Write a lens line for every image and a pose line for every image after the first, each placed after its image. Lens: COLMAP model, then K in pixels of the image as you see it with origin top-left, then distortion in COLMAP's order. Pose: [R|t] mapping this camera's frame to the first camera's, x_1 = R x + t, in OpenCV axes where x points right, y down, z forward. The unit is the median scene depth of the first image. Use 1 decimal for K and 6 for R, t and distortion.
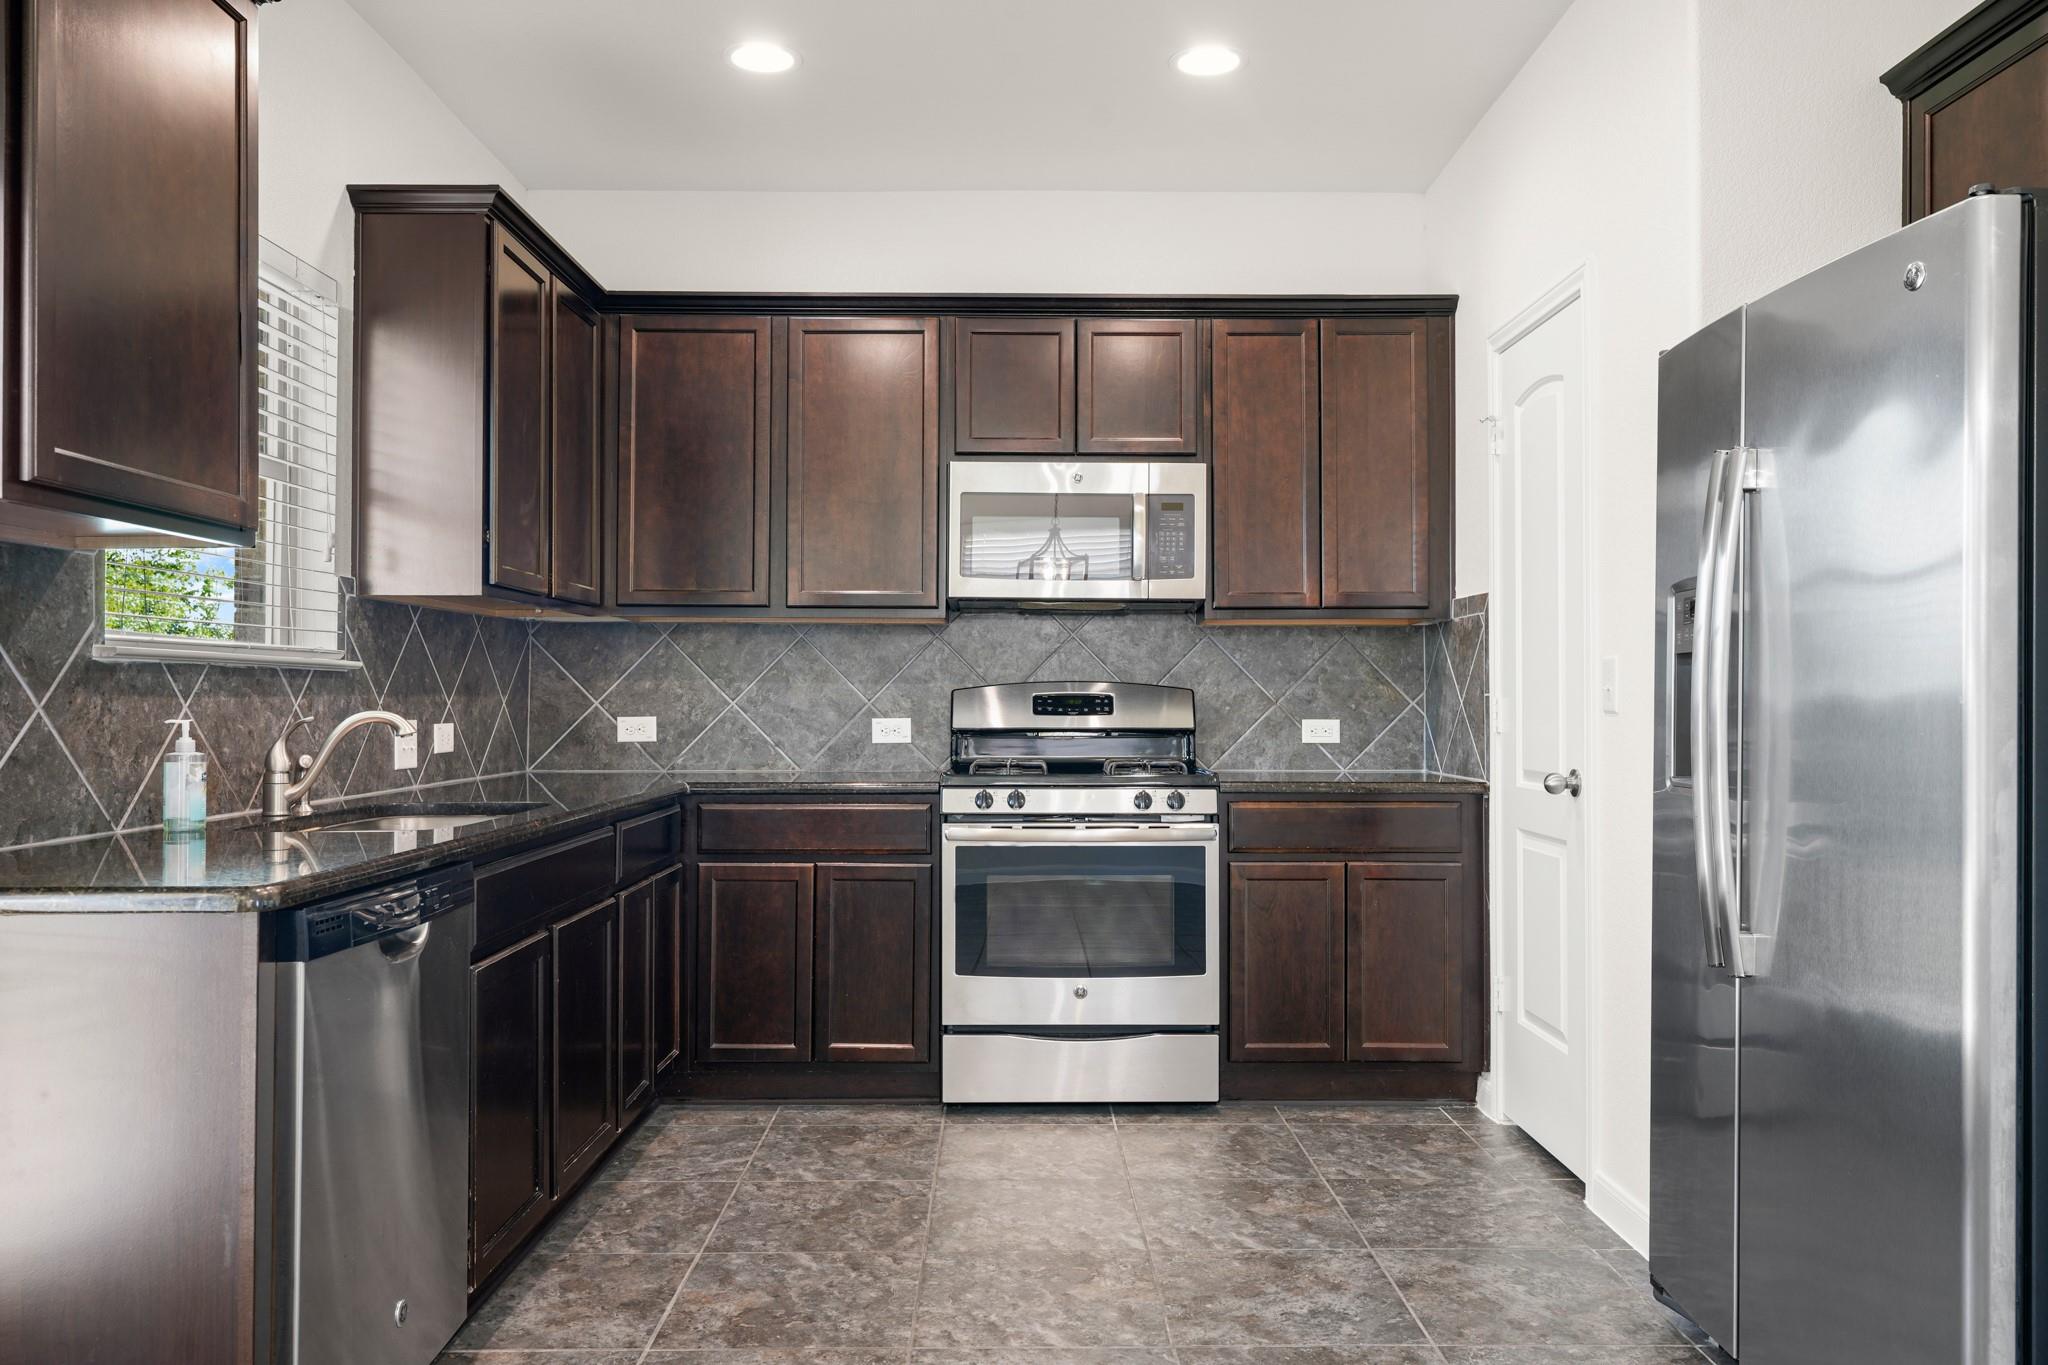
lens RADIAL K [[1511.3, 0, 1024.2], [0, 1511.3, 678.2], [0, 0, 1]] dist [0.003956, 0.008168]
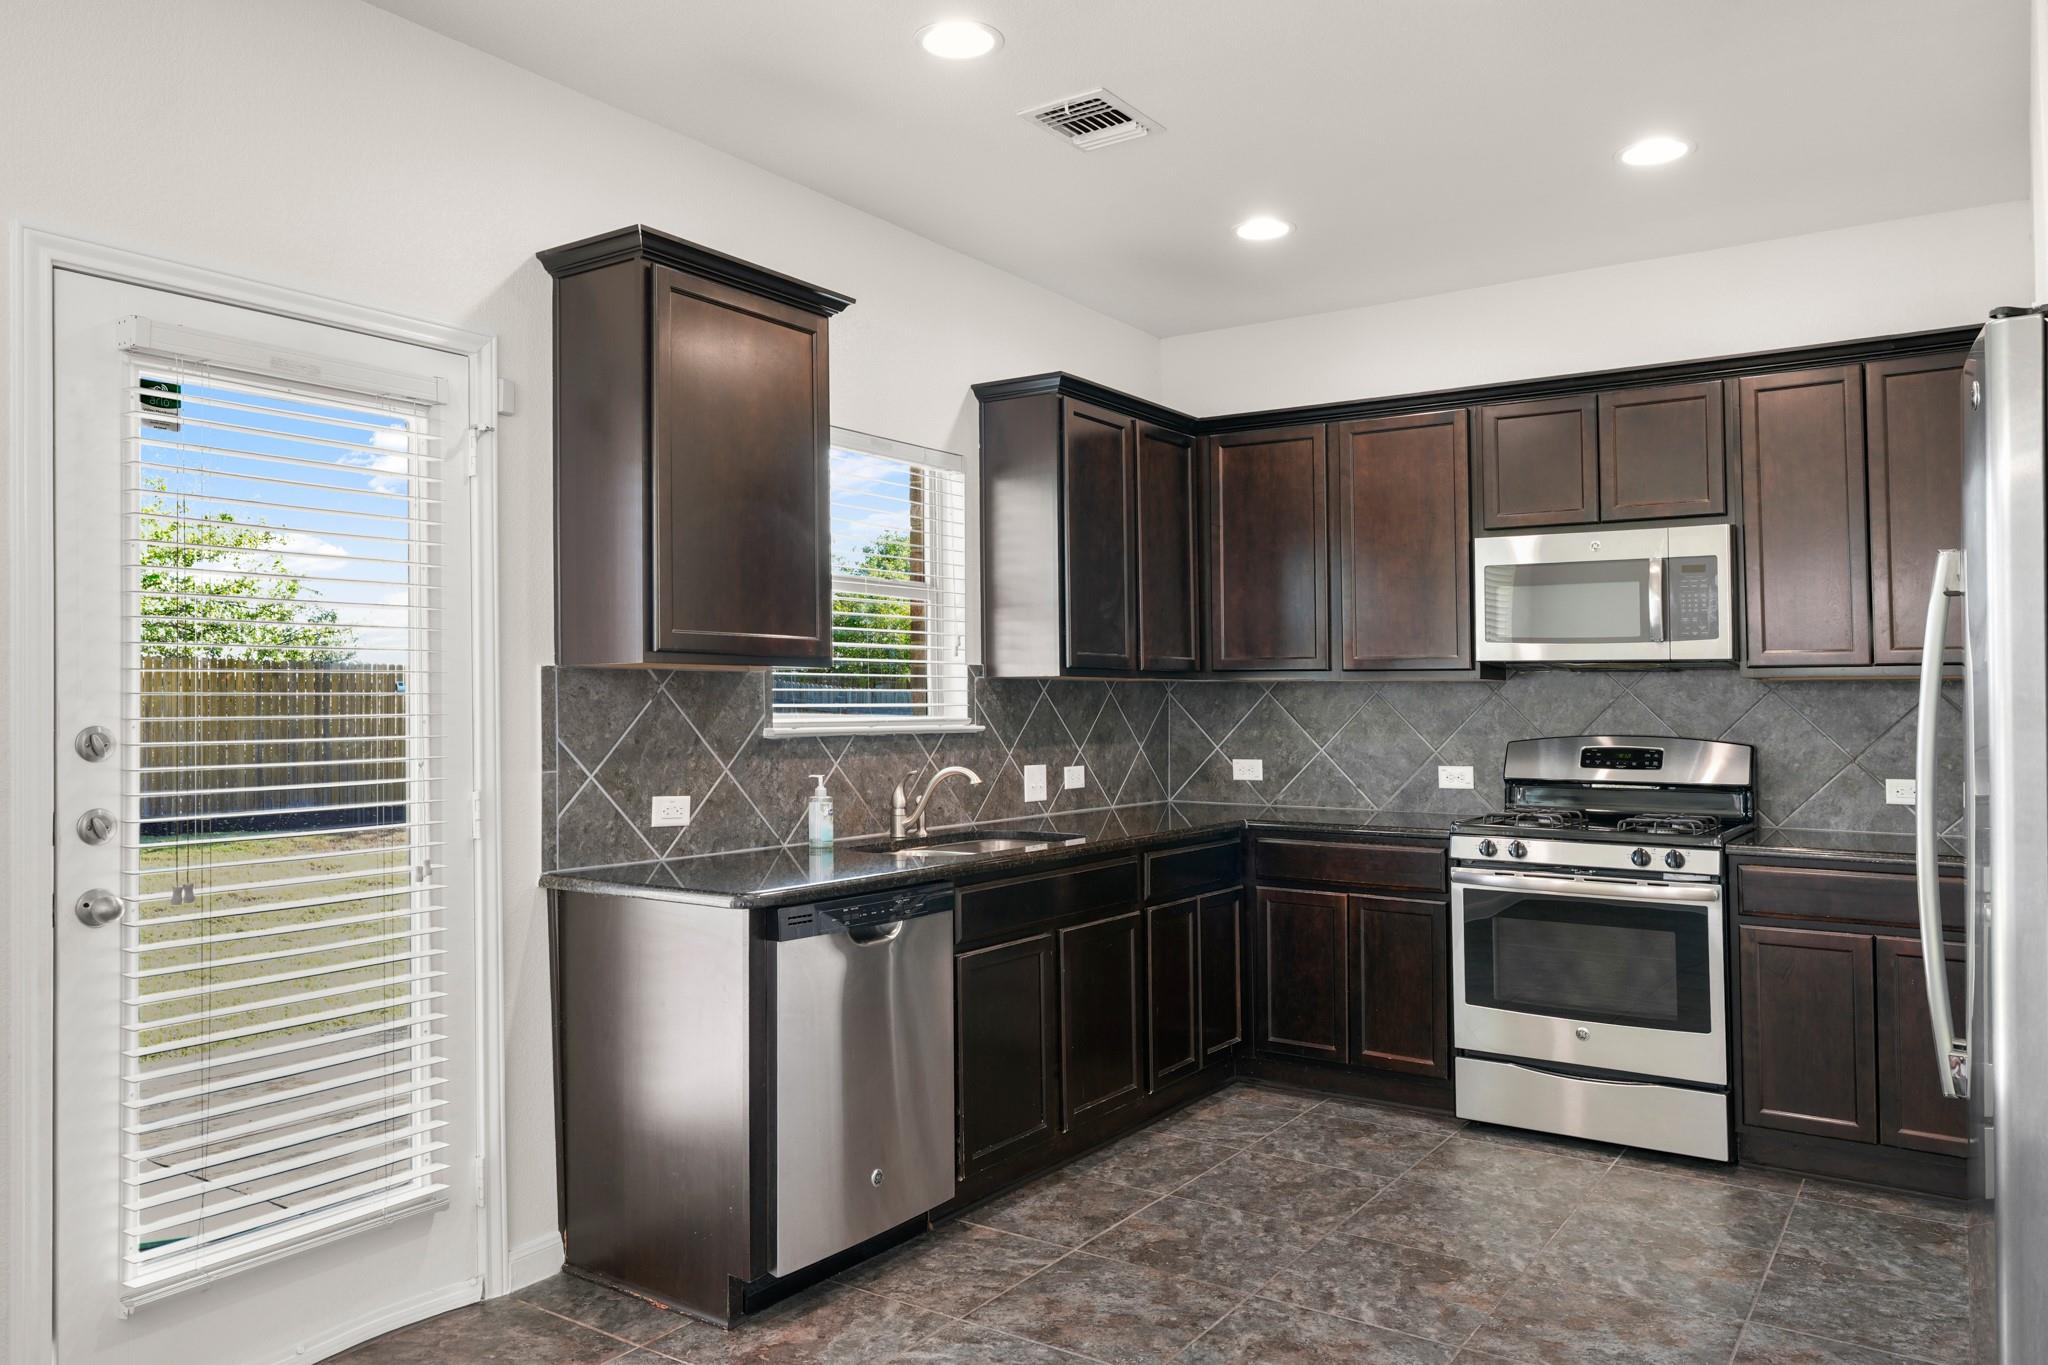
lens RADIAL K [[1438.8, 0, 1020.3], [0, 1438.8, 681.1], [0, 0, 1]] dist [0.008754, 0.004068]
pose [[0.820919, -0.008832, -0.570977, 0.295001], [0.007865, 0.999960, -0.004161, -0.039547], [0.570991, -0.001075, 0.820956, -0.056665]]
